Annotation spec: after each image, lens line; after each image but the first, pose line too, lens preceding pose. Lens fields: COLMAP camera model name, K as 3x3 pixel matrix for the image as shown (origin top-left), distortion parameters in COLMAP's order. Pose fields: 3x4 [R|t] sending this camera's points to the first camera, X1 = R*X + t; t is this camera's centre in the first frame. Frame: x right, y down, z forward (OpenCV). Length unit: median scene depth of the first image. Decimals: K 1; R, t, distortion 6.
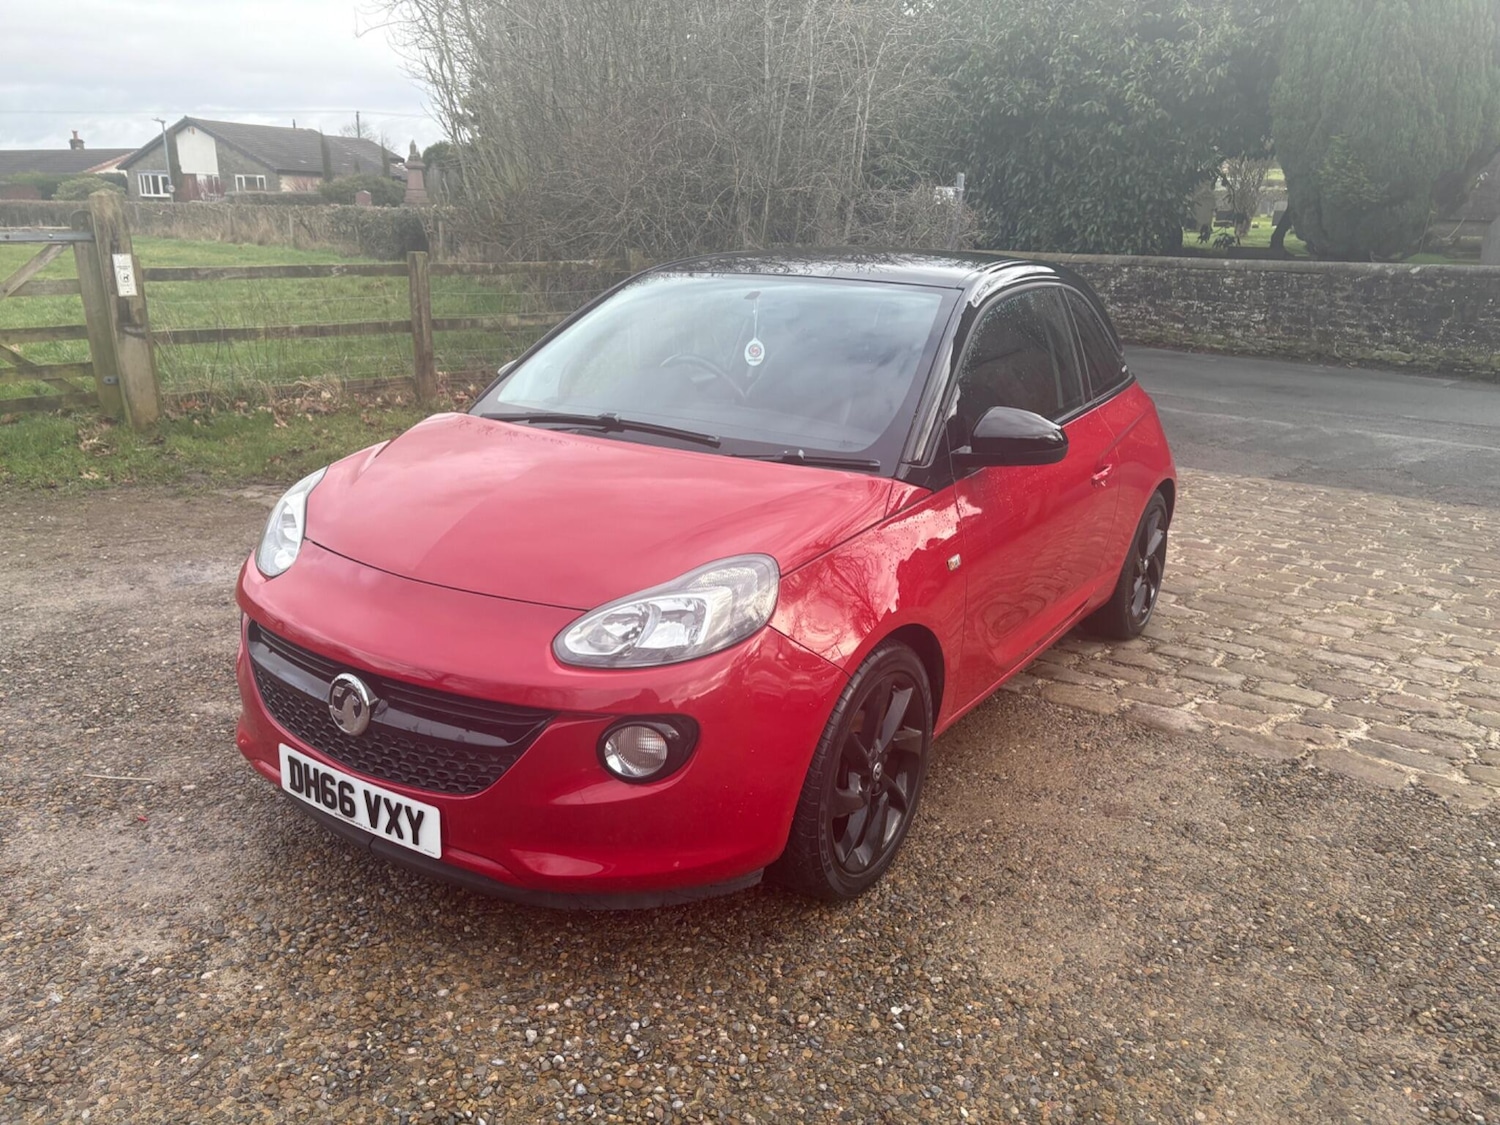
lens RADIAL K [[1117.7, 0, 750.3], [0, 1117.7, 571.1], [0, 0, 1]] dist [0.082183, -0.092342]
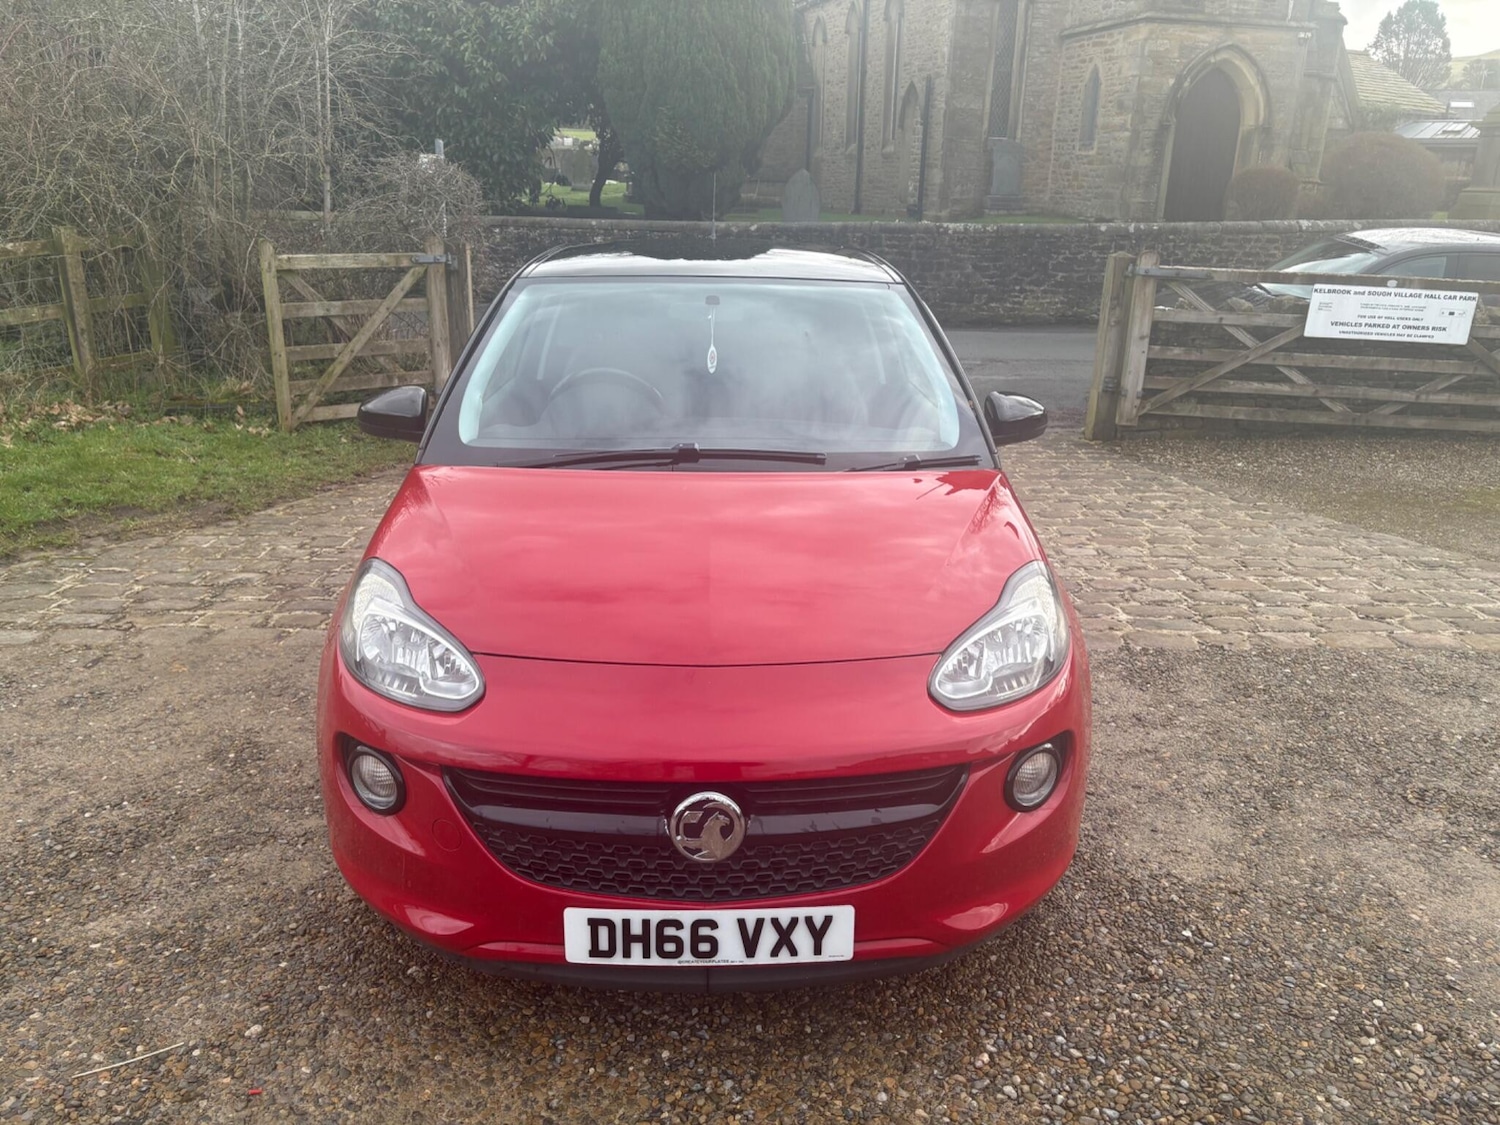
lens RADIAL K [[1129.9, 0, 743.4], [0, 1129.9, 553.7], [0, 0, 1]] dist [0.033964, -0.004907]
pose [[0.813542, -0.185625, 0.551083, -0.719366], [0.172589, 0.982057, 0.076007, -0.135518], [-0.555304, 0.033276, 0.830982, 0.257630]]
